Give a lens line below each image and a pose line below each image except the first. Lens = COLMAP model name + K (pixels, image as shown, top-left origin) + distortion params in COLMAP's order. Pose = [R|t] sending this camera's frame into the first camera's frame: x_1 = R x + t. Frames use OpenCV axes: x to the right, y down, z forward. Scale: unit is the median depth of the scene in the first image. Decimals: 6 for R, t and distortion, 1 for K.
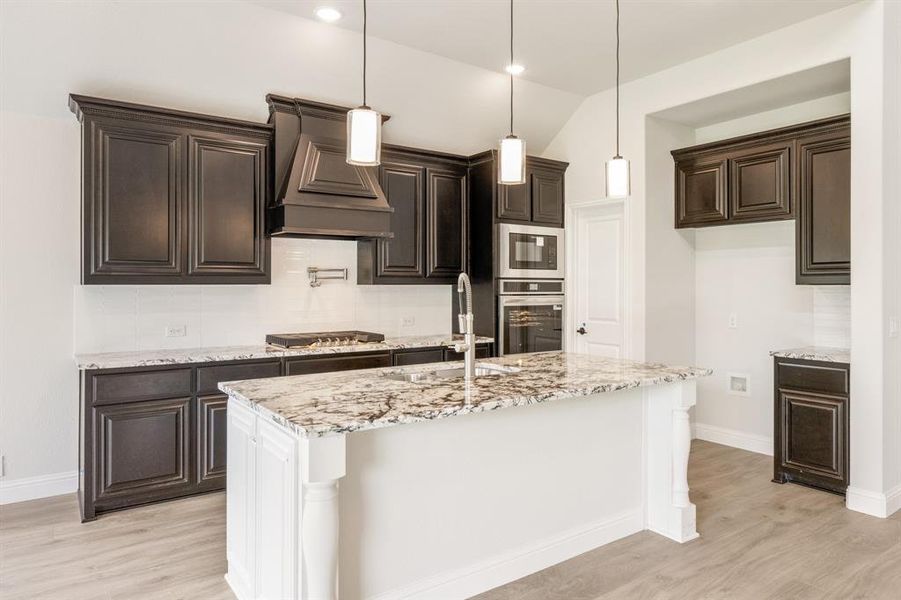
lens RADIAL K [[576.2, 0, 468.8], [0, 576.2, 277.2], [0, 0, 1]] dist [-0.004830, 0.002702]
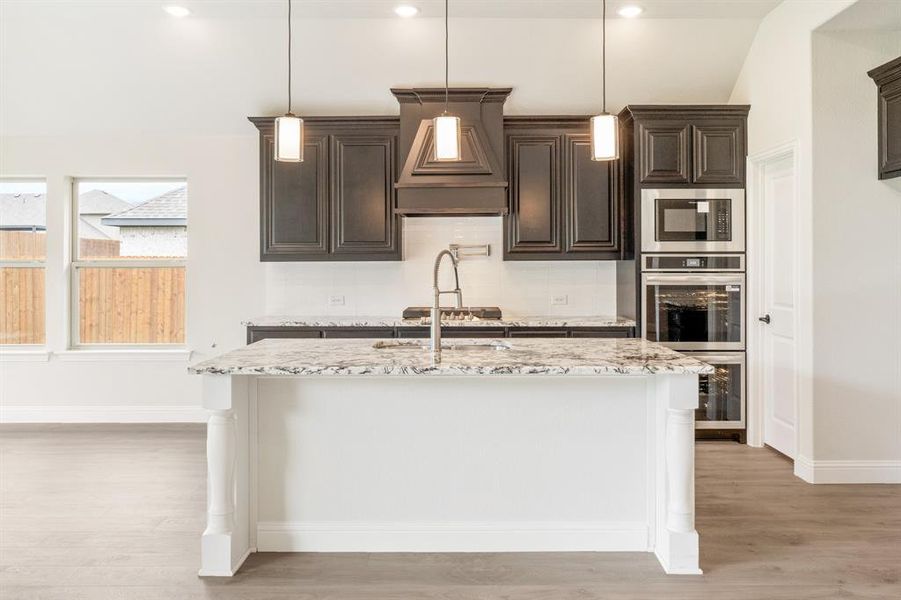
lens RADIAL K [[640.9, 0, 436.3], [0, 640.9, 259.4], [0, 0, 1]] dist [-0.020560, 0.014668]
pose [[0.810674, -0.006349, -0.585464, 0.397069], [0.011250, 0.999926, 0.004734, 0.004291], [0.585390, -0.010424, 0.810685, 0.047649]]
